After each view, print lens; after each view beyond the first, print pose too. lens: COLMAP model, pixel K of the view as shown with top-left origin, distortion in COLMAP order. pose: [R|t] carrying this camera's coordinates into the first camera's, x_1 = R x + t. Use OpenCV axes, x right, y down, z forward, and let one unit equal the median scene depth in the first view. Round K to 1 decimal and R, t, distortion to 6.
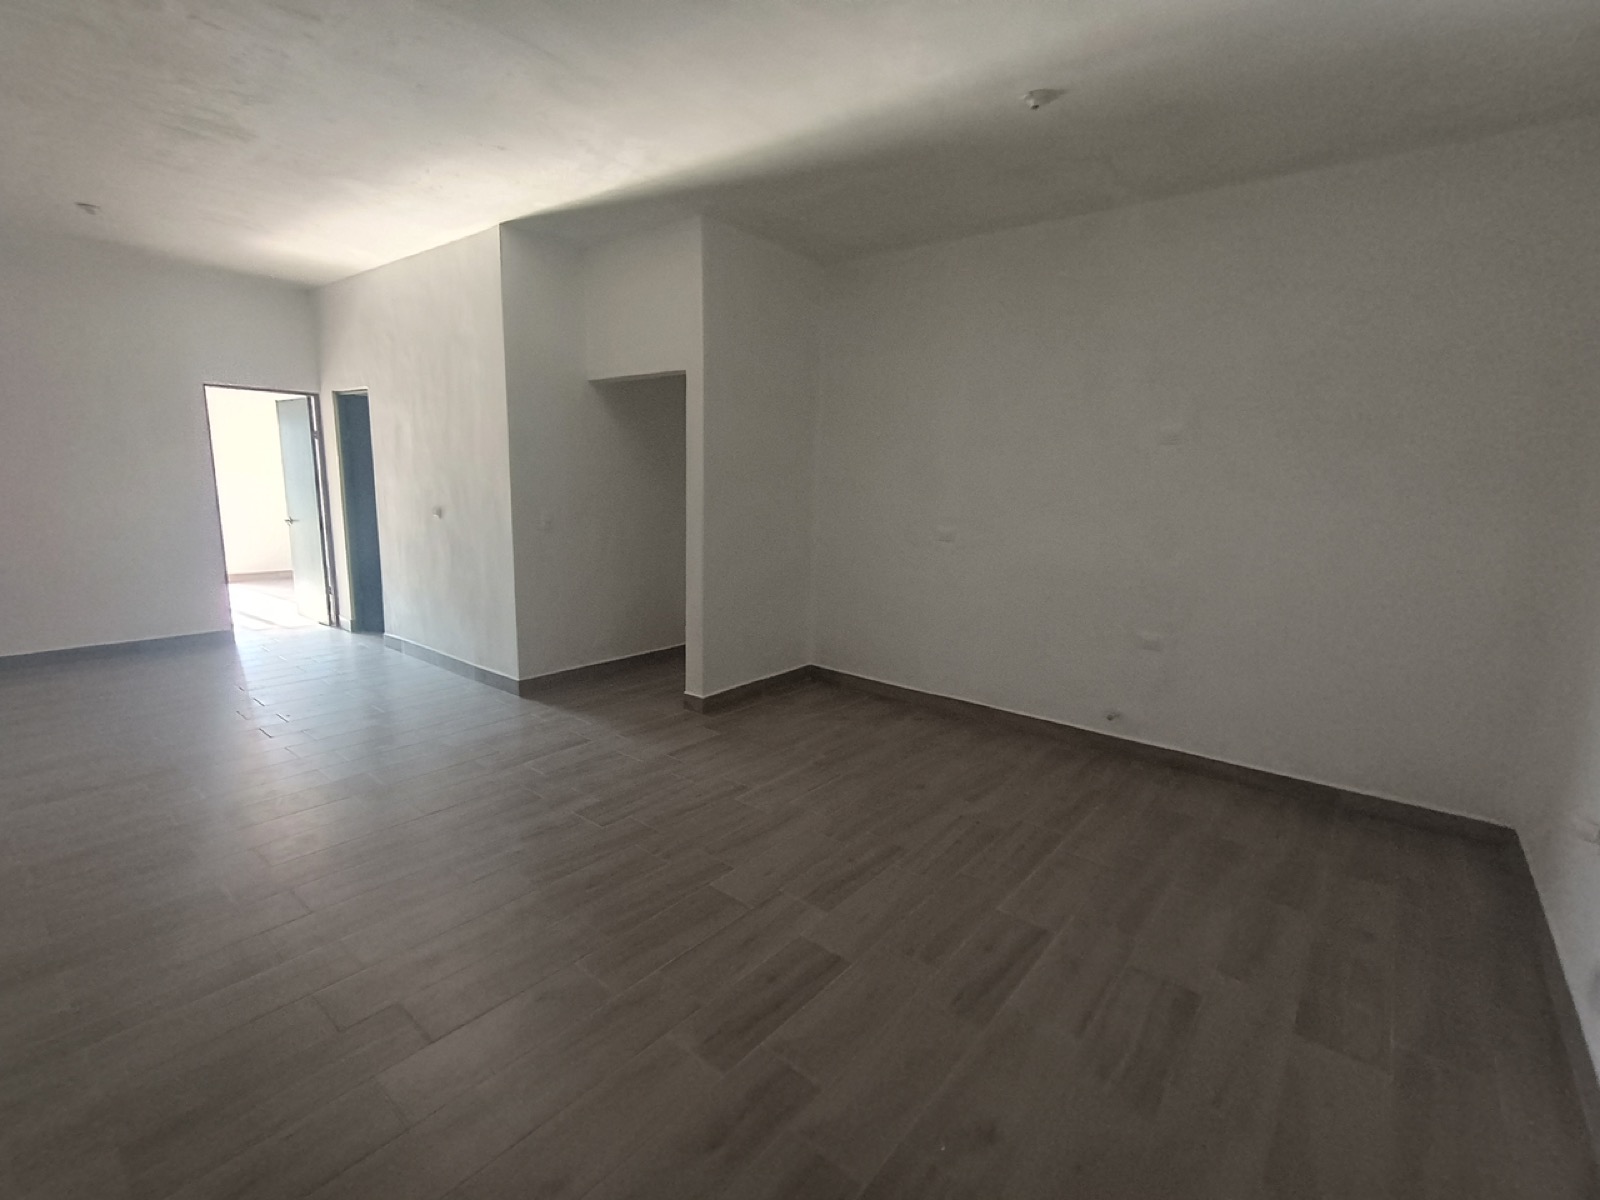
lens RADIAL K [[737.7, 0, 798.7], [0, 737.7, 601.3], [0, 0, 1]] dist [0.000454, 0.000418]
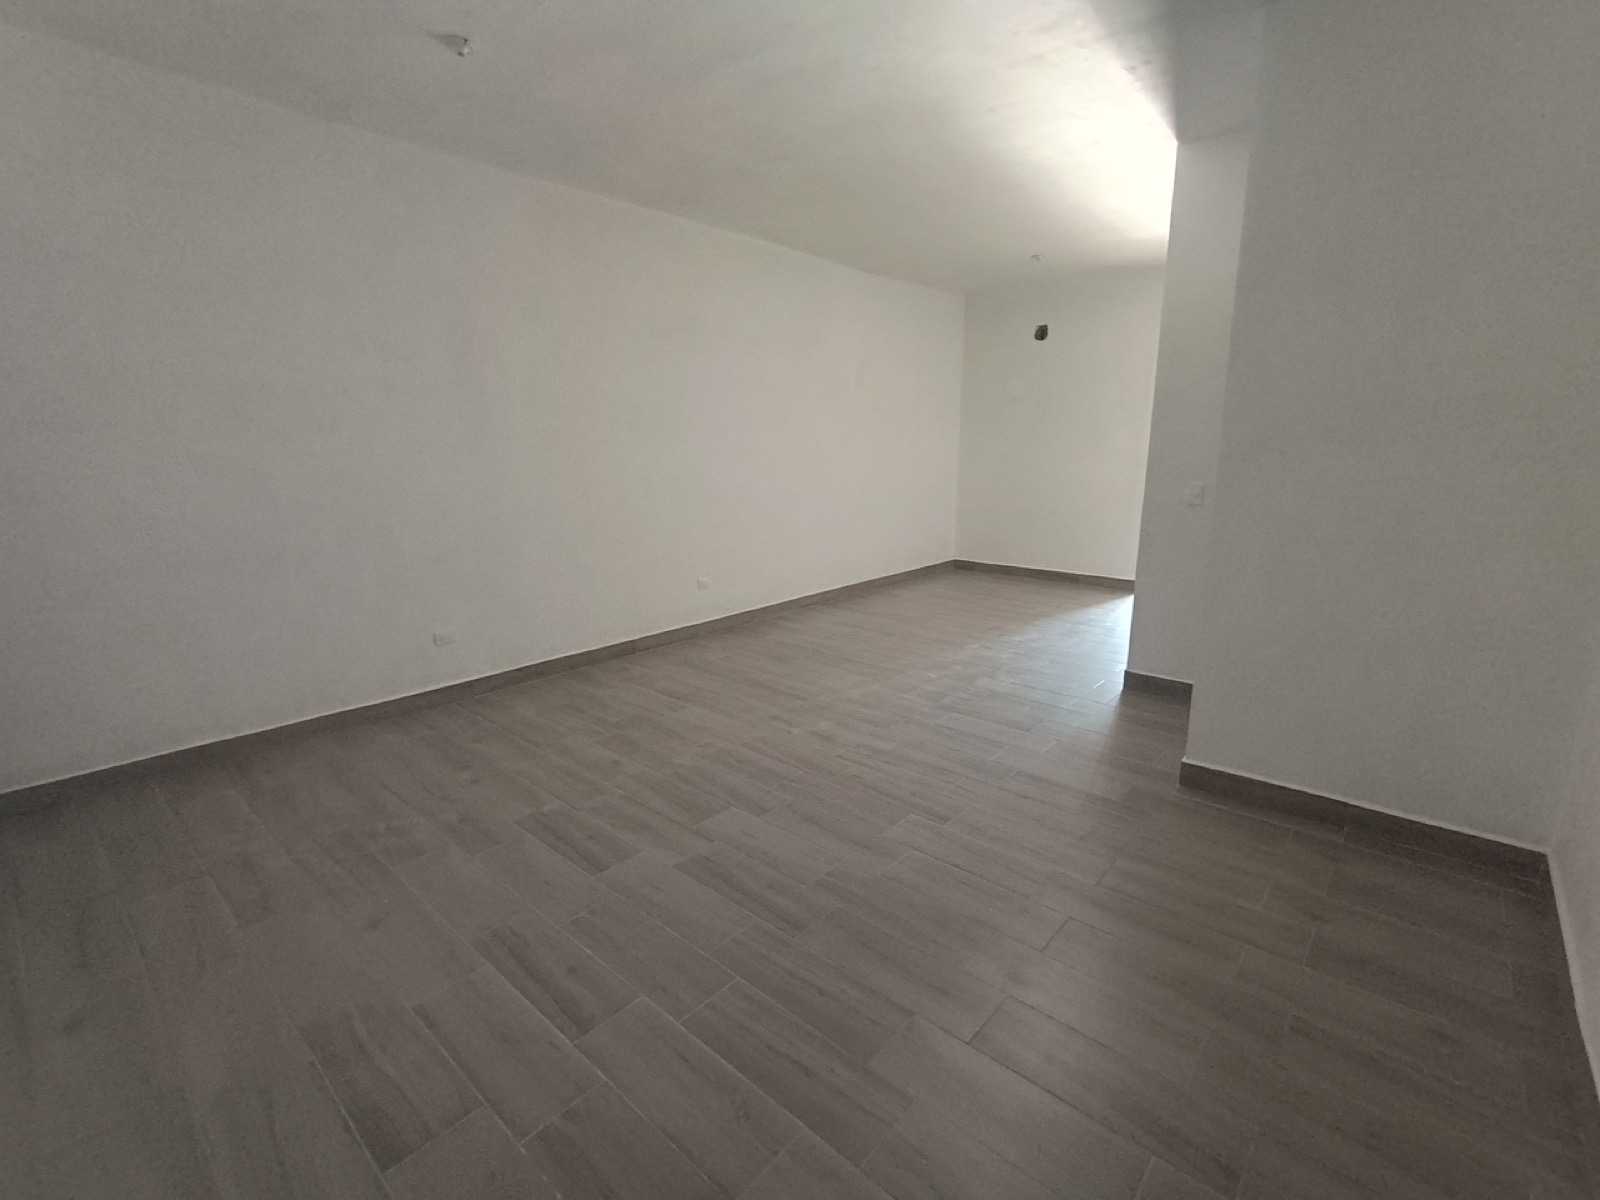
lens RADIAL K [[737.7, 0, 798.5], [0, 737.7, 599.9], [0, 0, 1]] dist [0.000454, 0.000418]
pose [[-0.049187, 0.192112, -0.980140, 0.938665], [-0.170633, 0.965285, 0.197763, -0.157801], [0.984106, 0.176971, -0.014699, 1.107289]]
